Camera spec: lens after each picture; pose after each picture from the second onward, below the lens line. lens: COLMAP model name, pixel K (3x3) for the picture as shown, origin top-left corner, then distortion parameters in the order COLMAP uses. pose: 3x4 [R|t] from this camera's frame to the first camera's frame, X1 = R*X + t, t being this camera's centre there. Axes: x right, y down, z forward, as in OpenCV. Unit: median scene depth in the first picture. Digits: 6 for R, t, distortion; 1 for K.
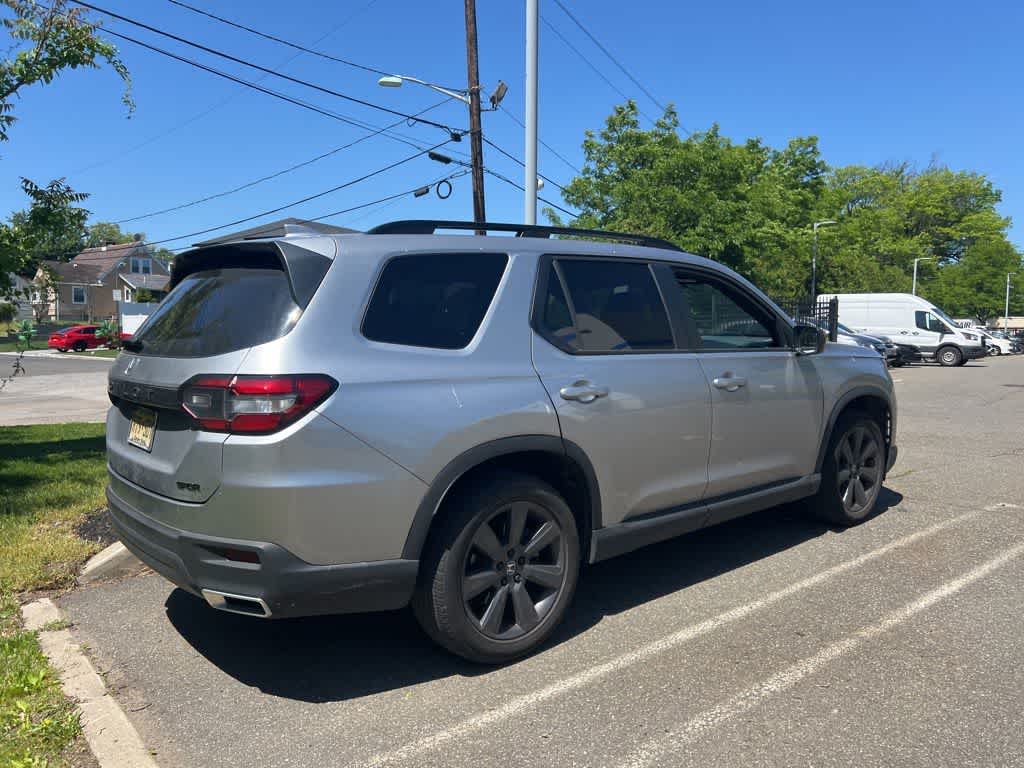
lens RADIAL K [[768.3, 0, 514.1], [0, 768.3, 392.4], [0, 0, 1]] dist [0.055854, -0.061254]
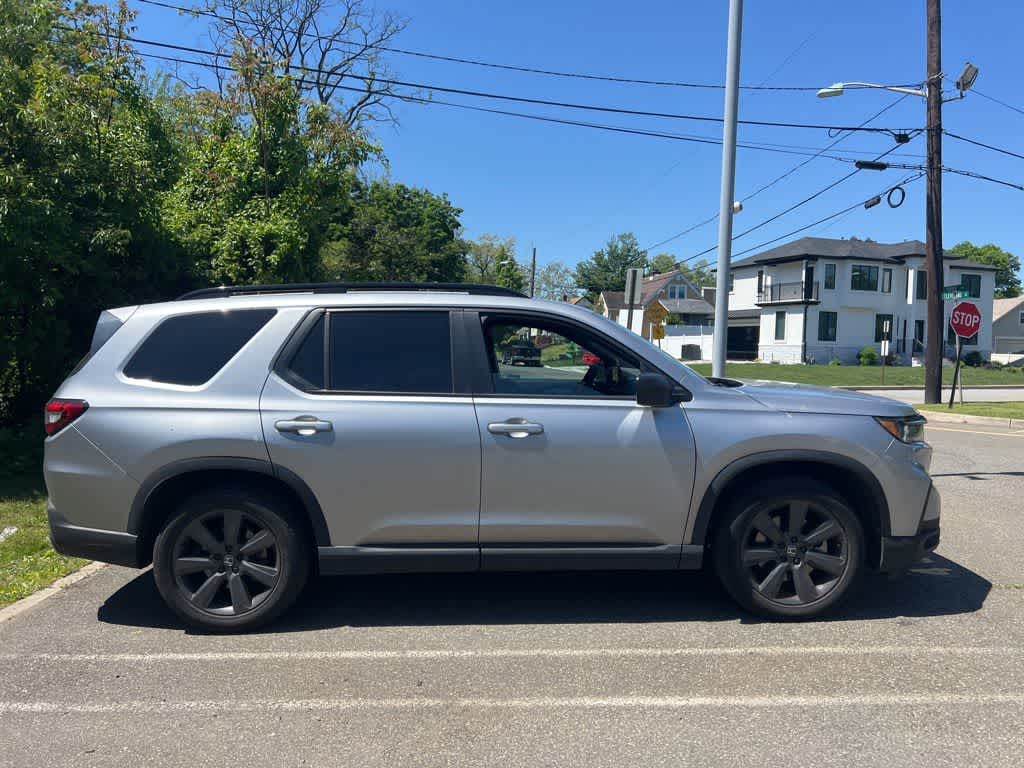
lens RADIAL K [[766.1, 0, 515.6], [0, 766.1, 394.1], [0, 0, 1]] dist [0.045138, -0.045866]
pose [[0.765001, 0.047856, -0.642248, 0.901215], [-0.061593, 0.998101, 0.001006, -0.057962], [0.641076, 0.038789, 0.766496, 0.250125]]
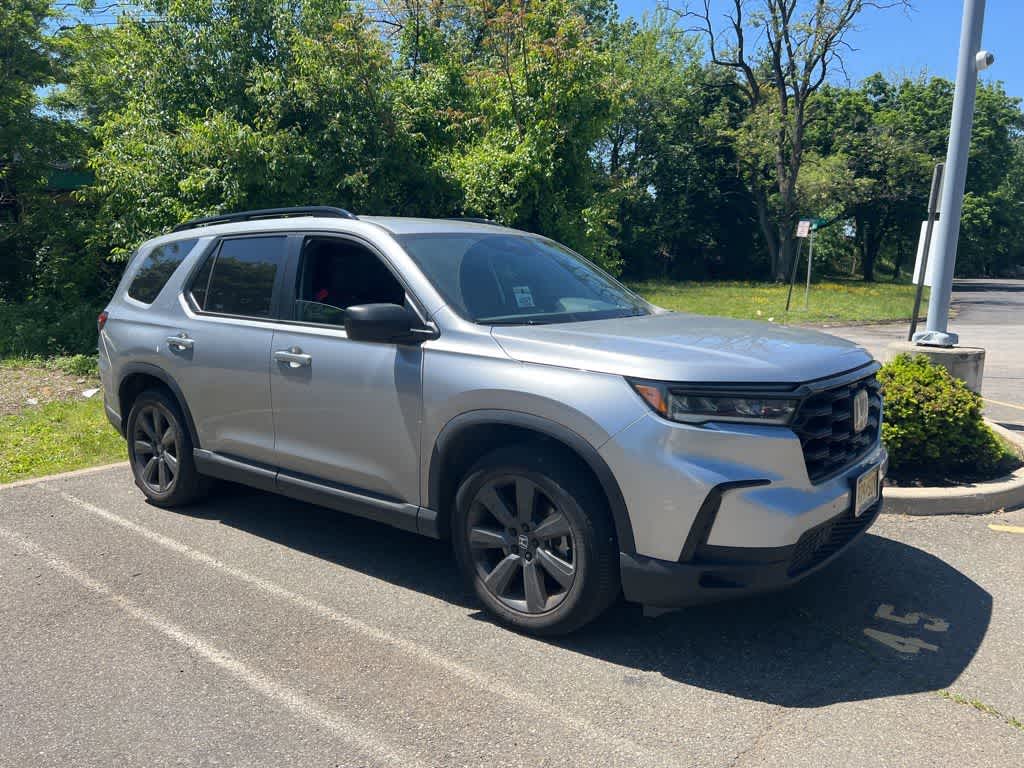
lens RADIAL K [[765.9, 0, 499.9], [0, 765.9, 390.3], [0, 0, 1]] dist [0.048551, -0.051542]
pose [[0.174883, 0.156574, -0.972060, 1.251213], [-0.087125, 0.985863, 0.143122, -0.130915], [0.980727, 0.059662, 0.186052, 1.072557]]
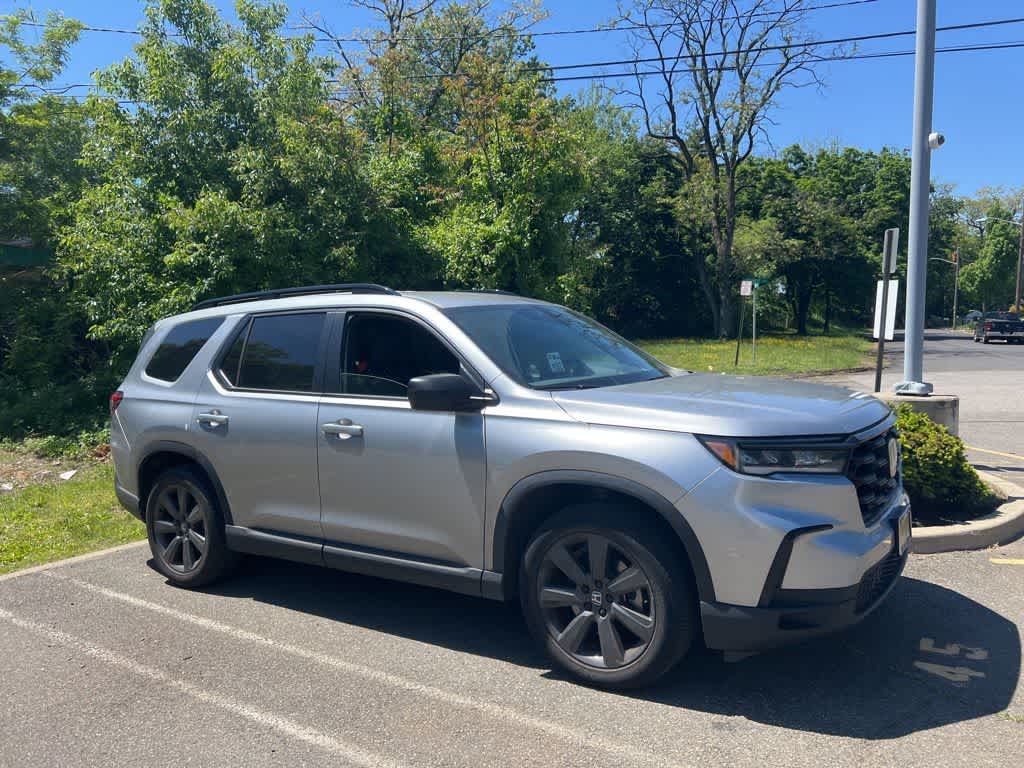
lens RADIAL K [[765.7, 0, 515.9], [0, 765.7, 380.5], [0, 0, 1]] dist [0.048033, -0.050410]
pose [[0.264664, 0.057699, -0.962613, 1.267162], [-0.056424, 0.997425, 0.044272, -0.129725], [0.962689, 0.042597, 0.267238, 0.945437]]
